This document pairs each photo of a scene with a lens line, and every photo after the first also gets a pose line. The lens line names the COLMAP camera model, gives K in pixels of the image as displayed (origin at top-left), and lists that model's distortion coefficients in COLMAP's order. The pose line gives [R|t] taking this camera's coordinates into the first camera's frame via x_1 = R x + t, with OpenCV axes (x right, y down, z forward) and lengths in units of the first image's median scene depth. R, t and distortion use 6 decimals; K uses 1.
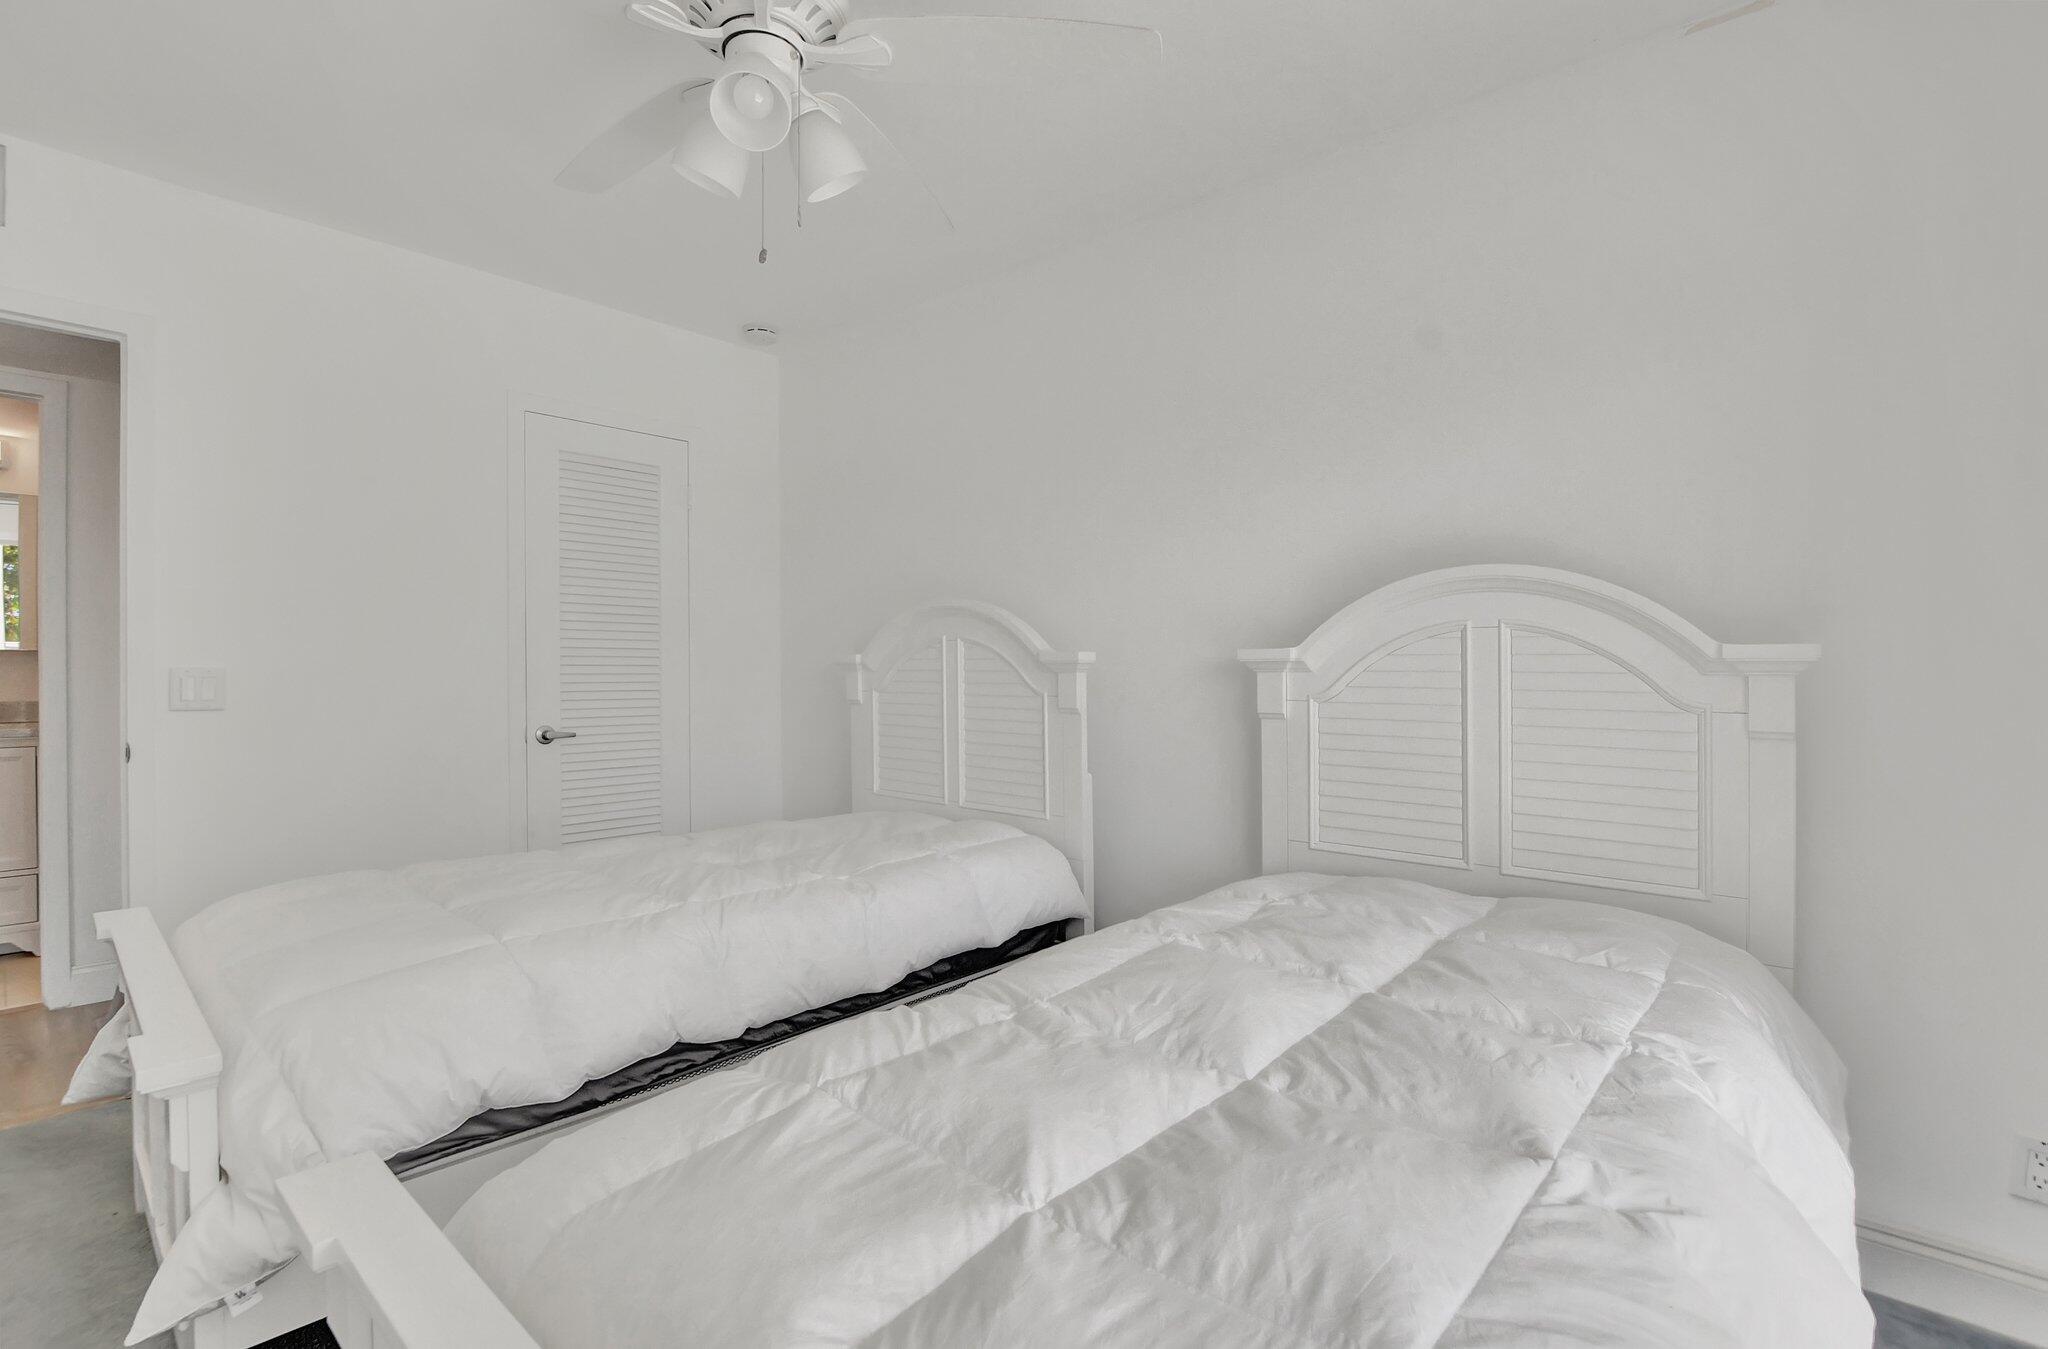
lens RADIAL K [[952.4, 0, 1024.0], [0, 952.4, 674.5], [0, 0, 1]] dist [-0.032055, 0.000116]
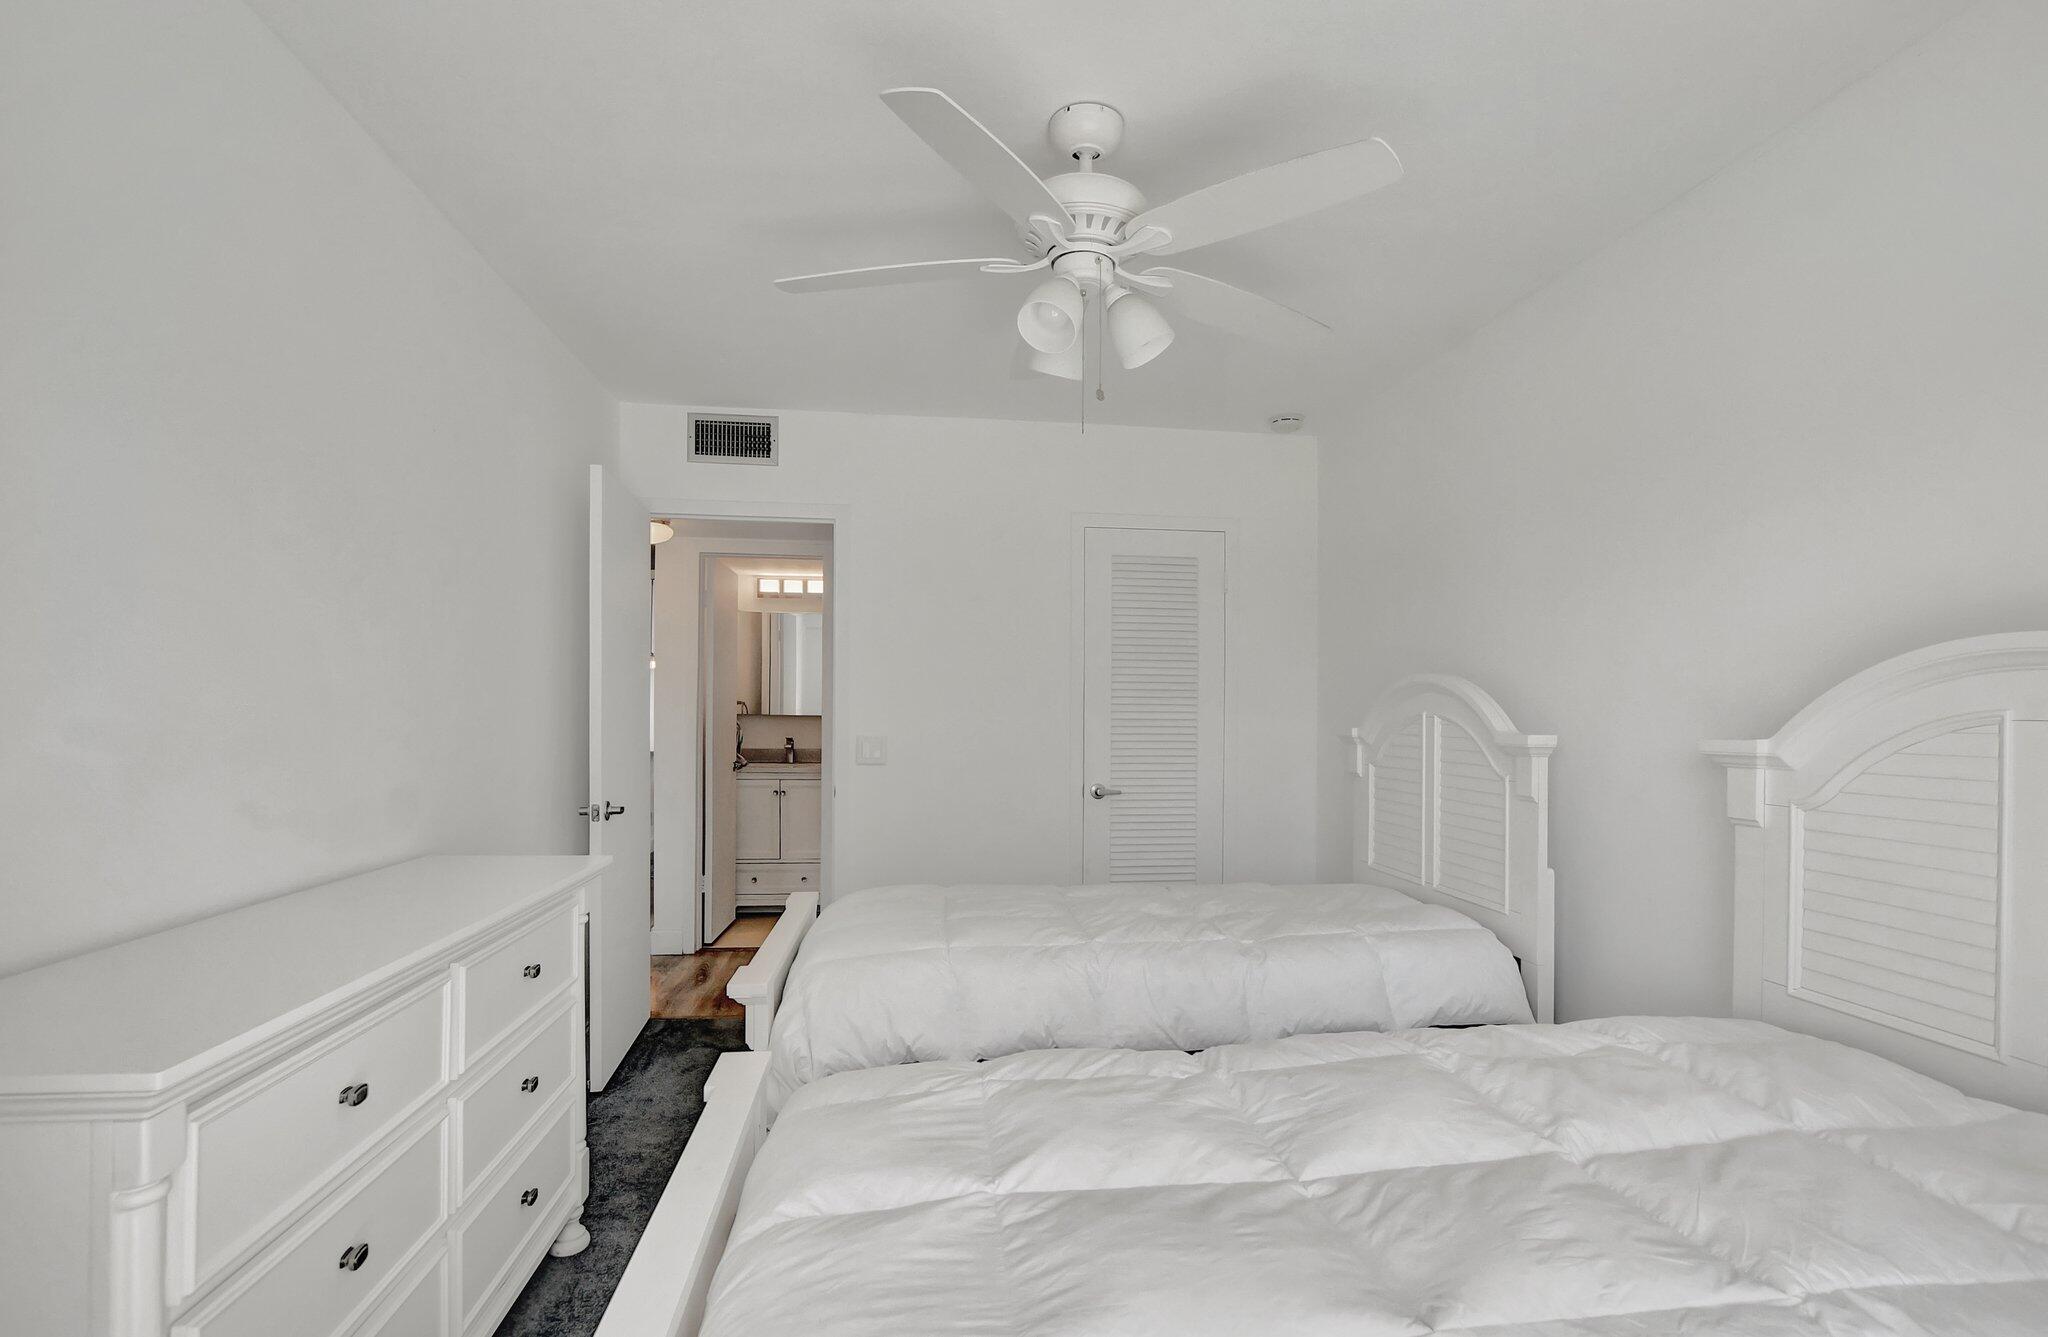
lens RADIAL K [[957.8, 0, 1024.2], [0, 957.8, 724.7], [0, 0, 1]] dist [-0.031698, 0.001092]
pose [[0.760214, 0.009738, -0.649600, 0.317379], [-0.008734, 0.999950, 0.004770, -0.038291], [0.649615, 0.002048, 0.760261, -0.003426]]
